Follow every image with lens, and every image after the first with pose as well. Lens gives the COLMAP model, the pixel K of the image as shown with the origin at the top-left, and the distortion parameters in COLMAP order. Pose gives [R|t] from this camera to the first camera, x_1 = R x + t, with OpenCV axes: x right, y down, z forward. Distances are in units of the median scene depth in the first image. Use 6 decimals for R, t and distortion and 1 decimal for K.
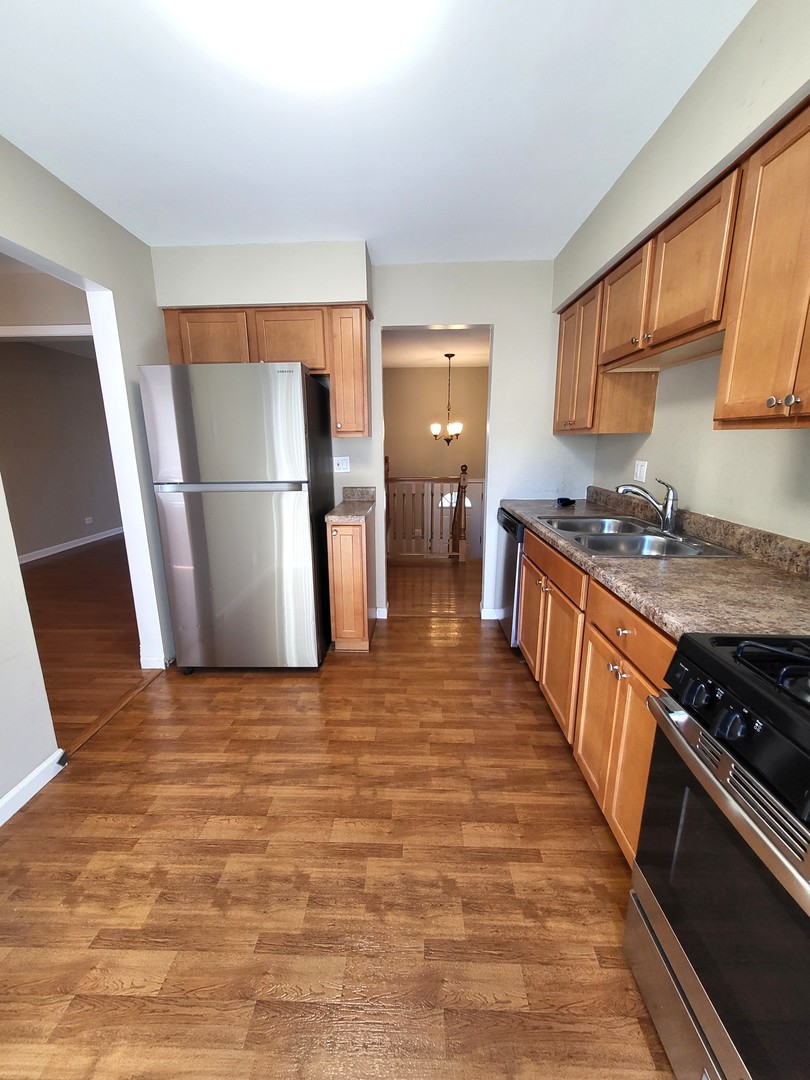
lens RADIAL K [[435.2, 0, 405.0], [0, 435.2, 540.0], [0, 0, 1]] dist [-0.000187, -0.000221]
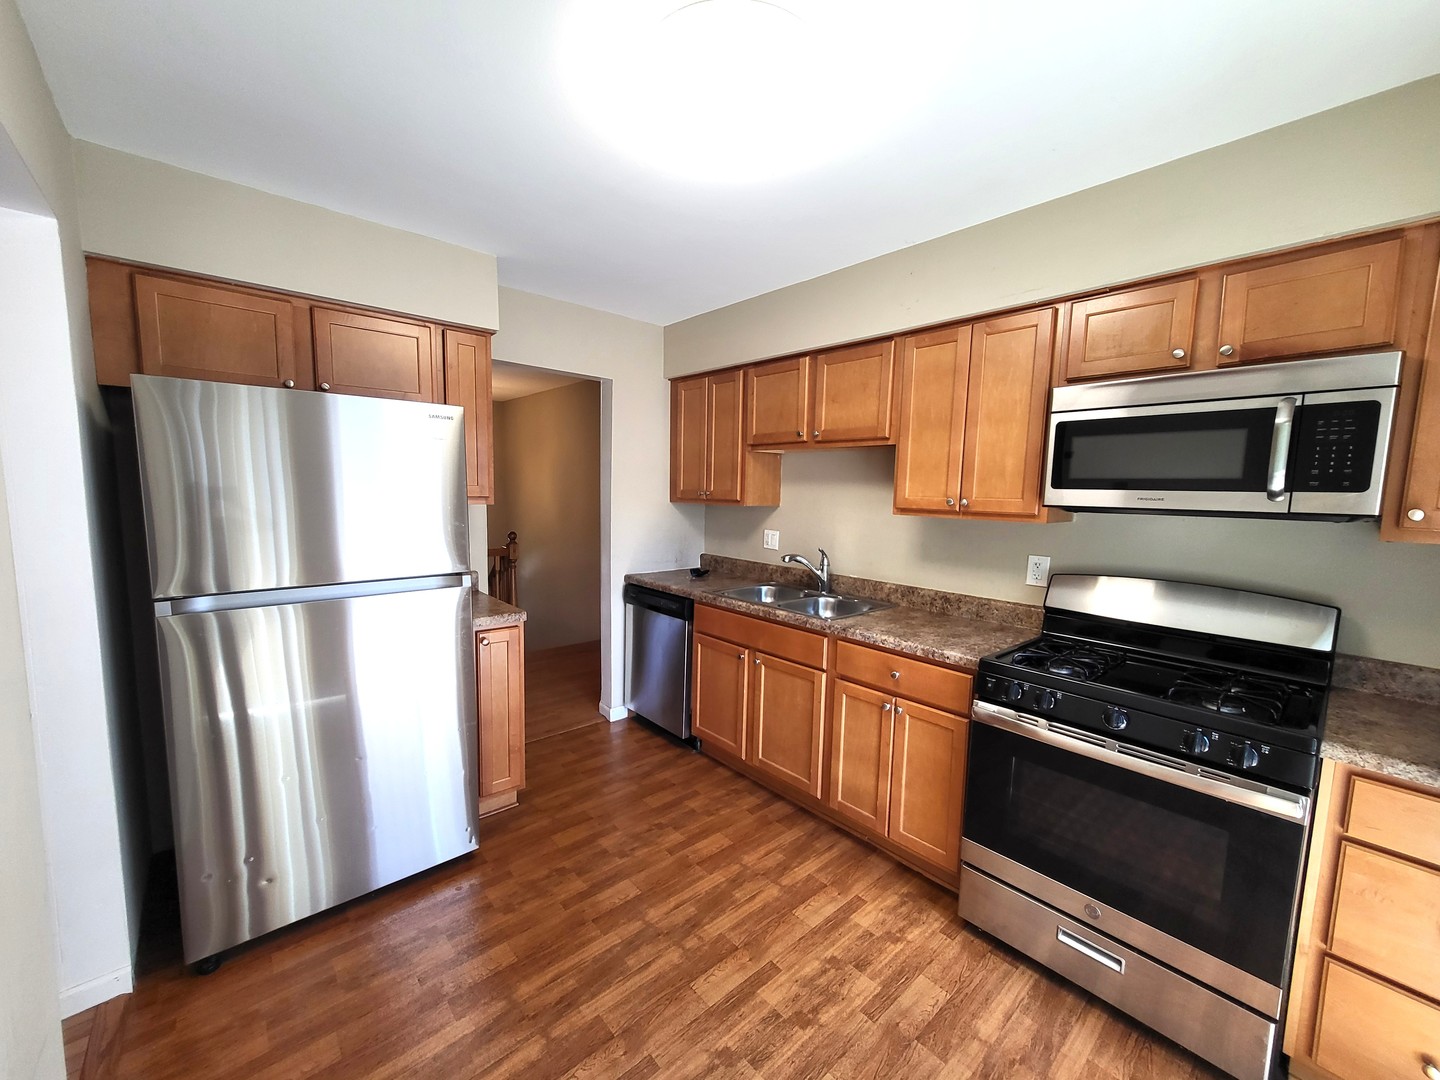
lens RADIAL K [[577.6, 0, 723.6], [0, 577.6, 552.9], [0, 0, 1]] dist [0.001890, -0.000008]
pose [[0.712982, -0.052031, 0.699249, -0.775217], [0.127103, 0.990312, -0.055911, -0.083977], [-0.689566, 0.128740, 0.712688, 0.078500]]
